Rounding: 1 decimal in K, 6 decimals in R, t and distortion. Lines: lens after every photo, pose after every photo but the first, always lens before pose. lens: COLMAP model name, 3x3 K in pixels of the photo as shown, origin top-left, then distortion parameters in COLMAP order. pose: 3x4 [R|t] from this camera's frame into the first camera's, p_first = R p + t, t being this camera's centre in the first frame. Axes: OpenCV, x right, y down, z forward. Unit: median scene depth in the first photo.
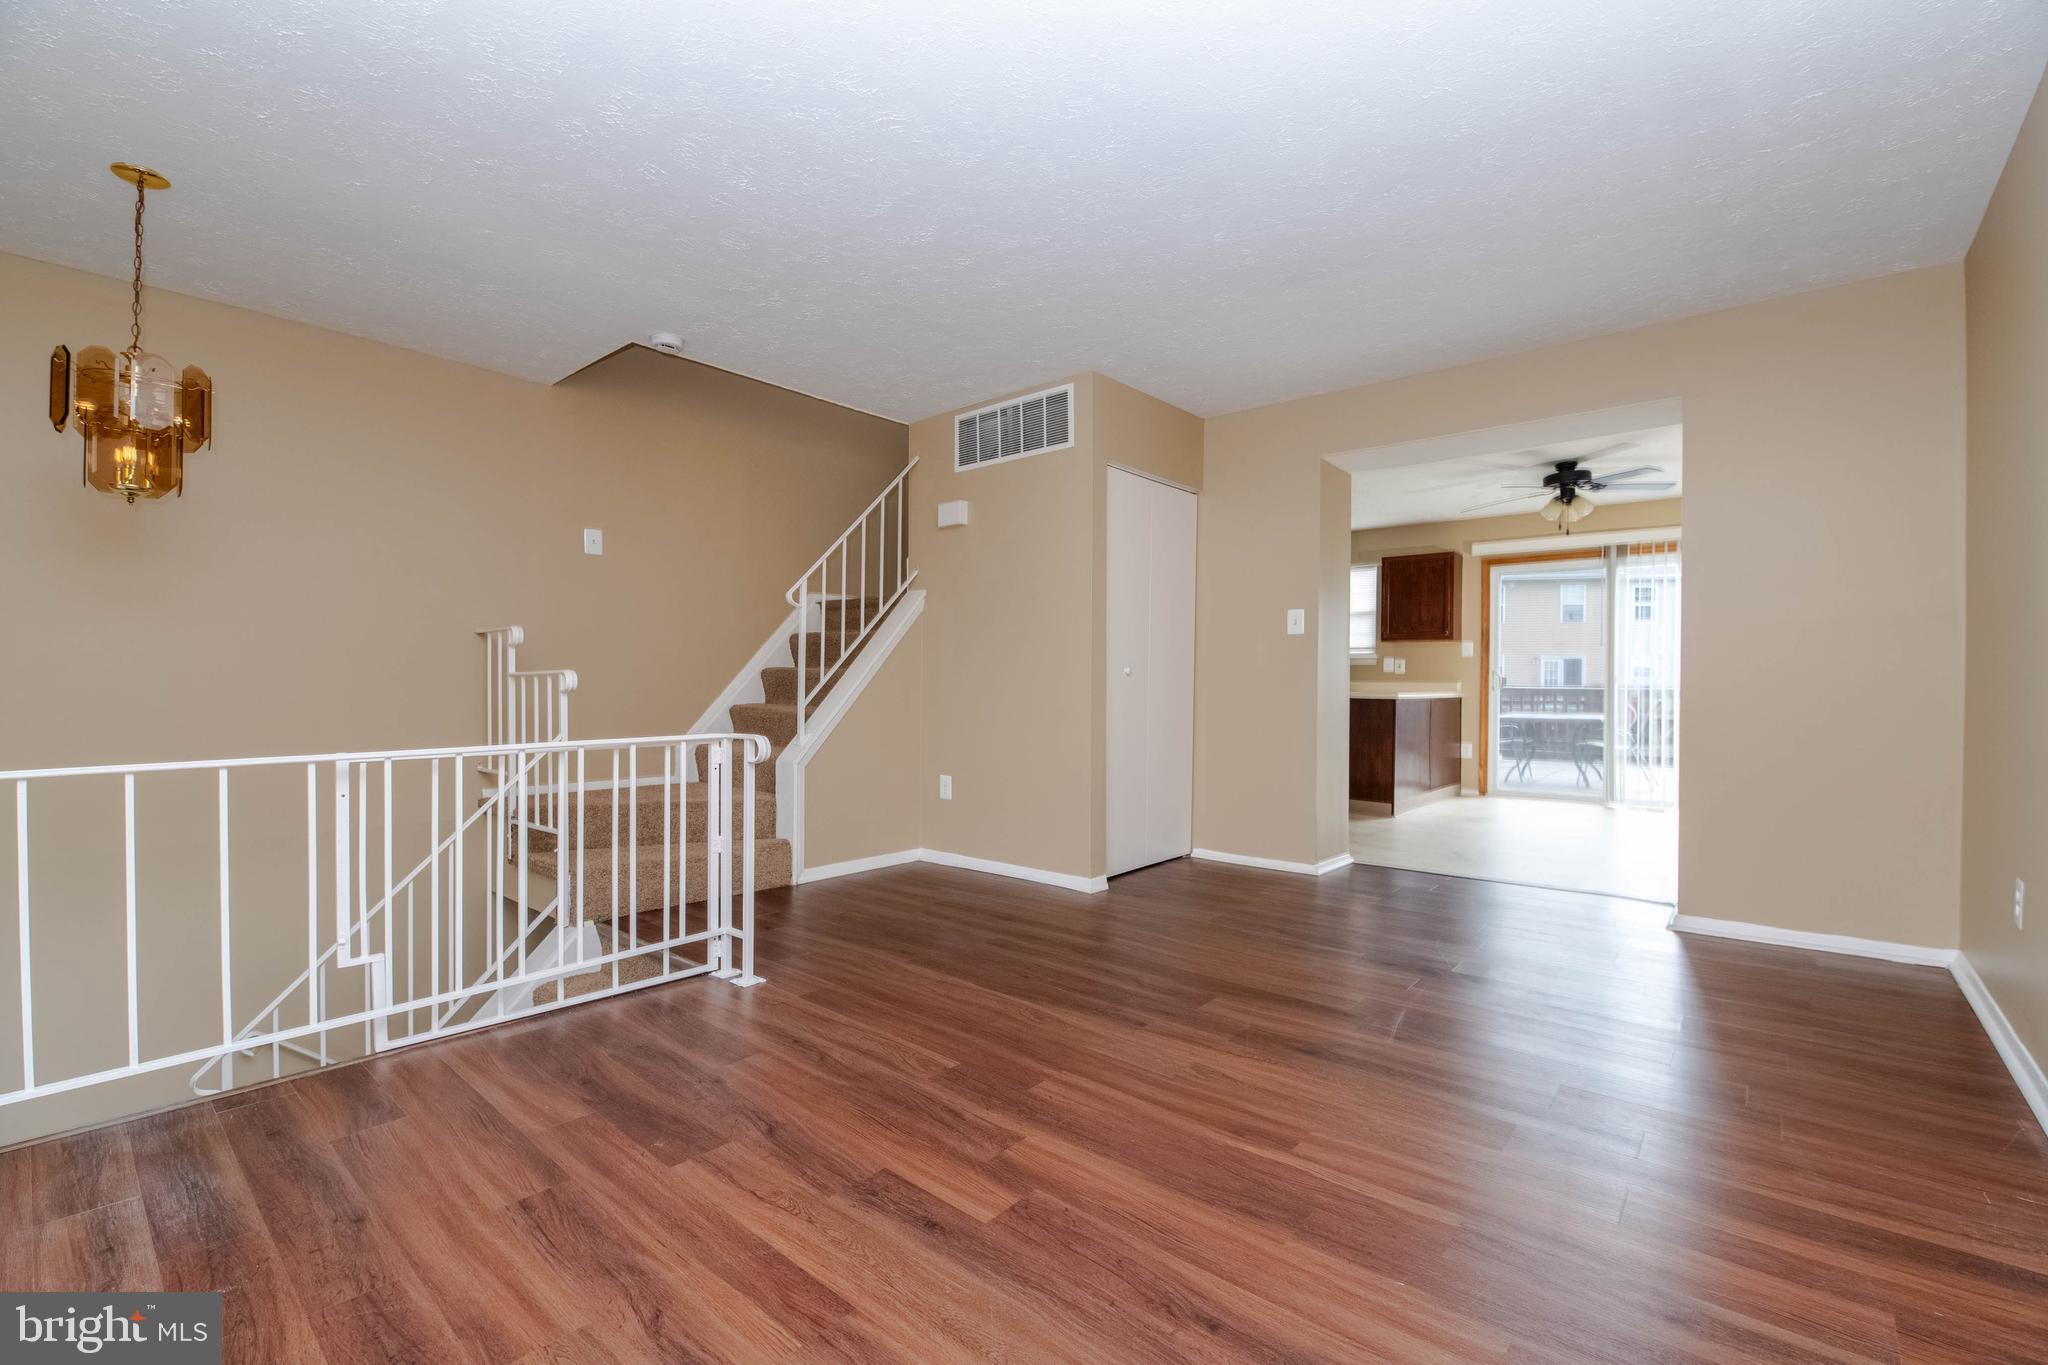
lens RADIAL K [[873.7, 0, 1036.1], [0, 873.7, 685.4], [0, 0, 1]] dist [-0.000931, -0.010583]
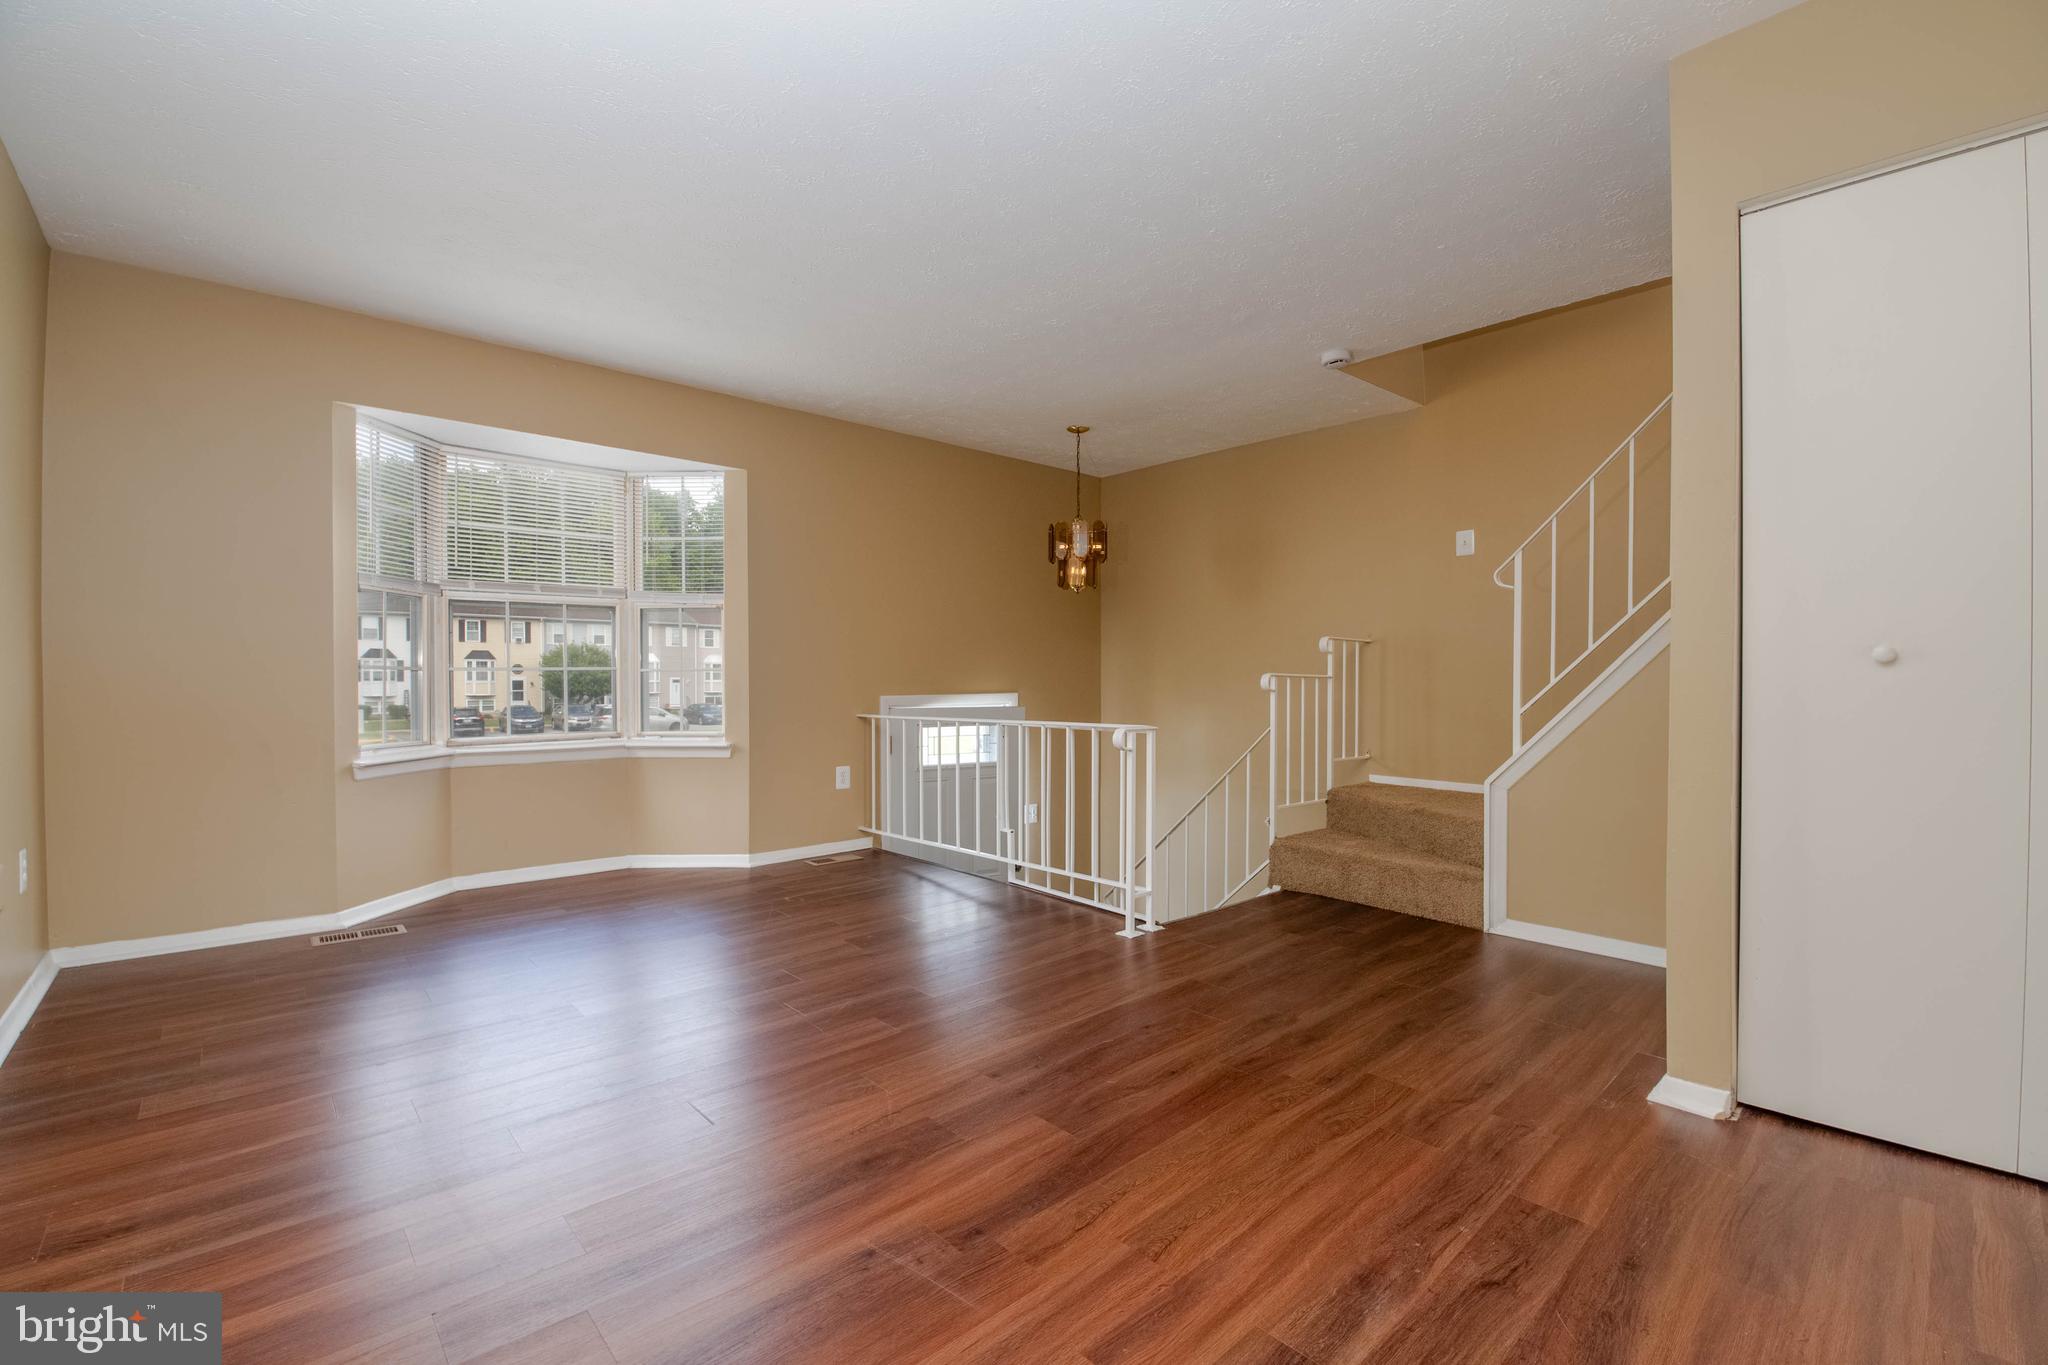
lens RADIAL K [[869.3, 0, 1041.0], [0, 869.3, 690.9], [0, 0, 1]] dist [-0.019804, -0.000396]
pose [[-0.111195, 0.009199, -0.993756, 1.103194], [-0.005431, 0.999937, 0.009864, -0.004750], [0.993784, 0.006494, -0.111138, 1.295568]]
